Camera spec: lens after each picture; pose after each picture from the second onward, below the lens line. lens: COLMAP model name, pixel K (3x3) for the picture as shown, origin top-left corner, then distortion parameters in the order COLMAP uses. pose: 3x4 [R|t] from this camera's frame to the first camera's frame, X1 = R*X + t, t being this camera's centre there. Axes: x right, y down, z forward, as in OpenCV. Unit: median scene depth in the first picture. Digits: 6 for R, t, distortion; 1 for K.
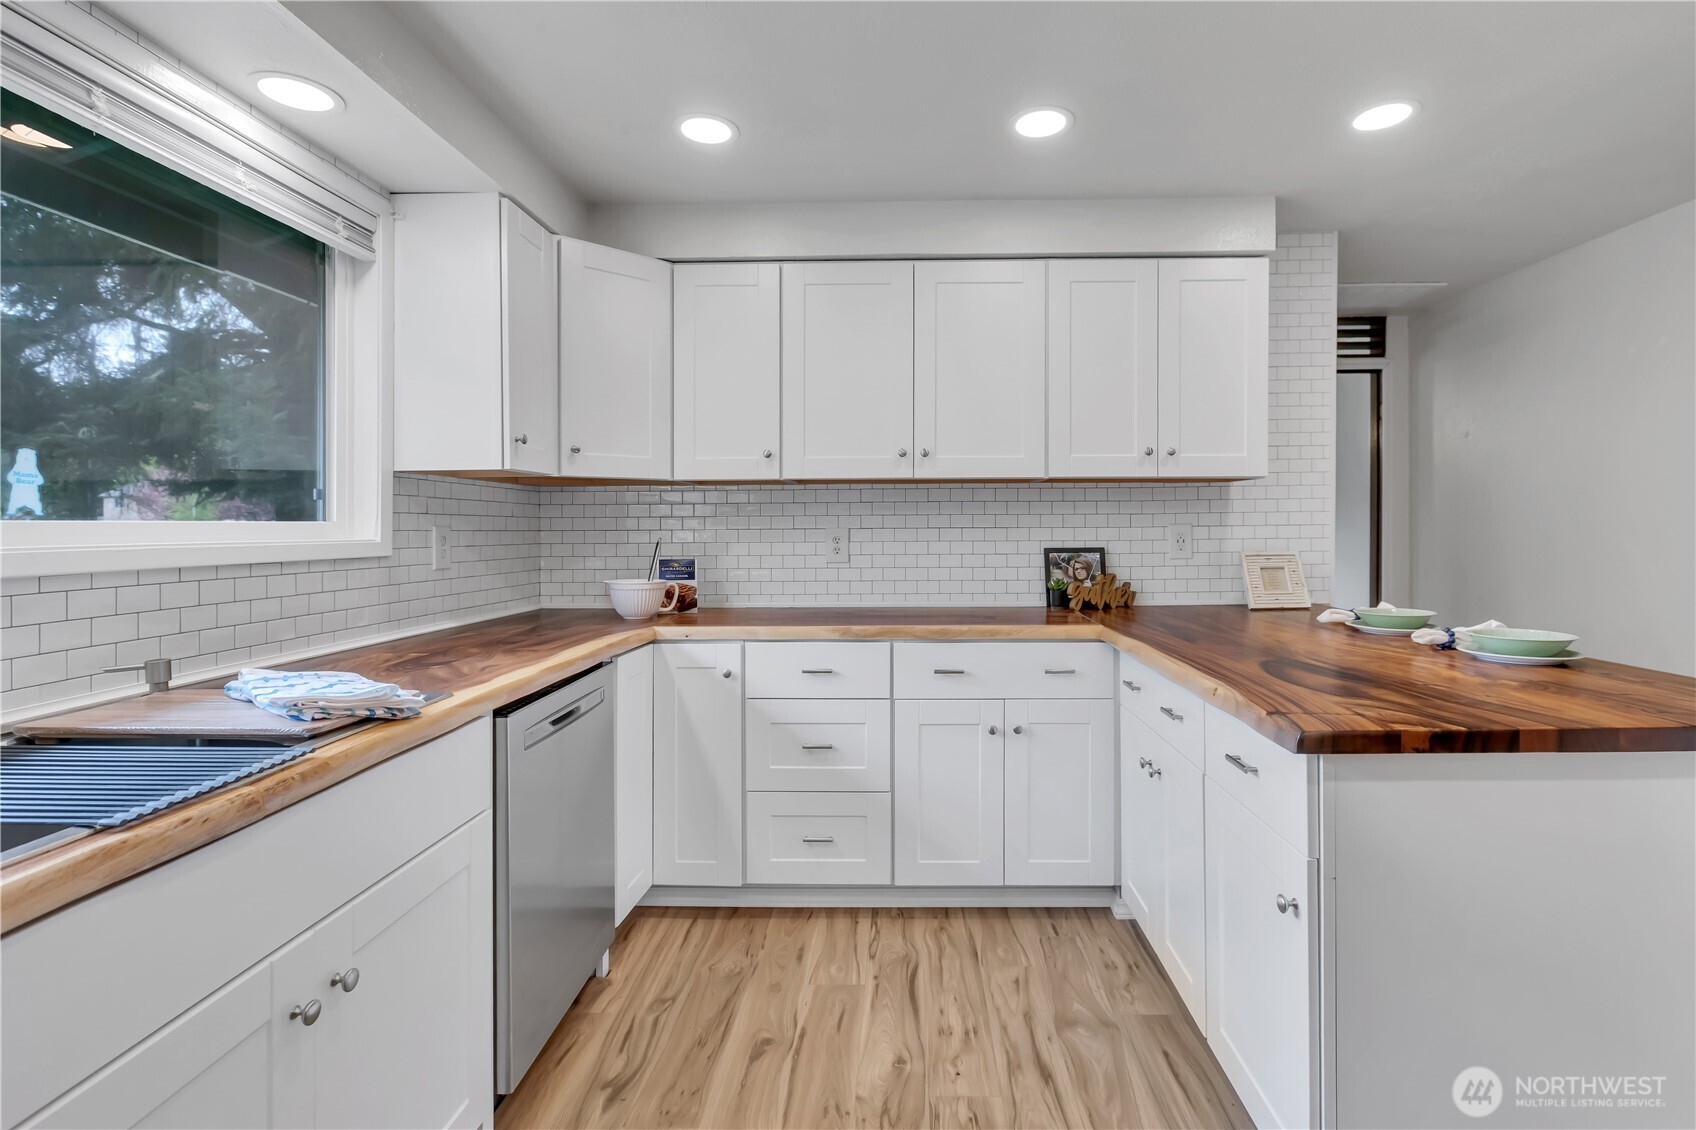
lens RADIAL K [[816.3, 0, 892.5], [0, 816.3, 524.3], [0, 0, 1]] dist [-0.010382, 0.002710]
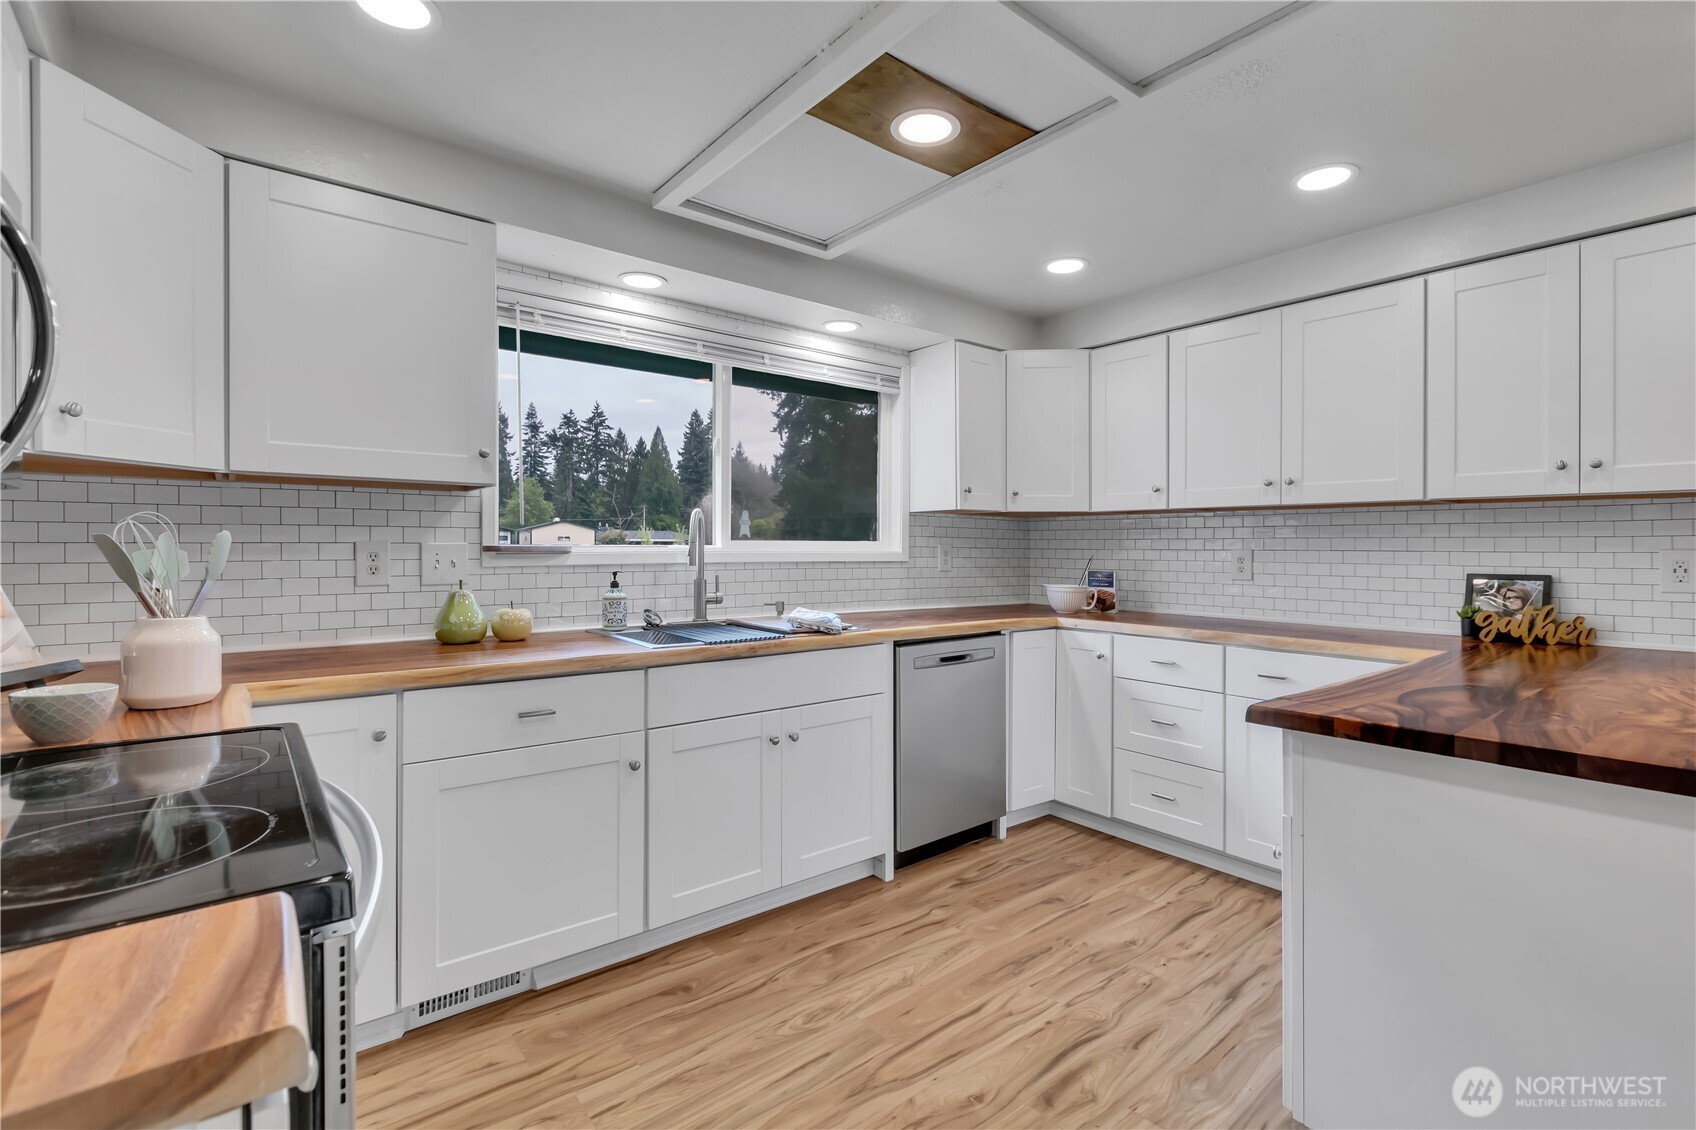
lens RADIAL K [[772.7, 0, 839.8], [0, 772.7, 551.7], [0, 0, 1]] dist [0.001965, 0.001452]
pose [[0.633017, 0.014377, -0.774004, 0.474260], [-0.009742, 0.999896, 0.010606, 0.001895], [0.774076, 0.000827, 0.633092, -0.130627]]
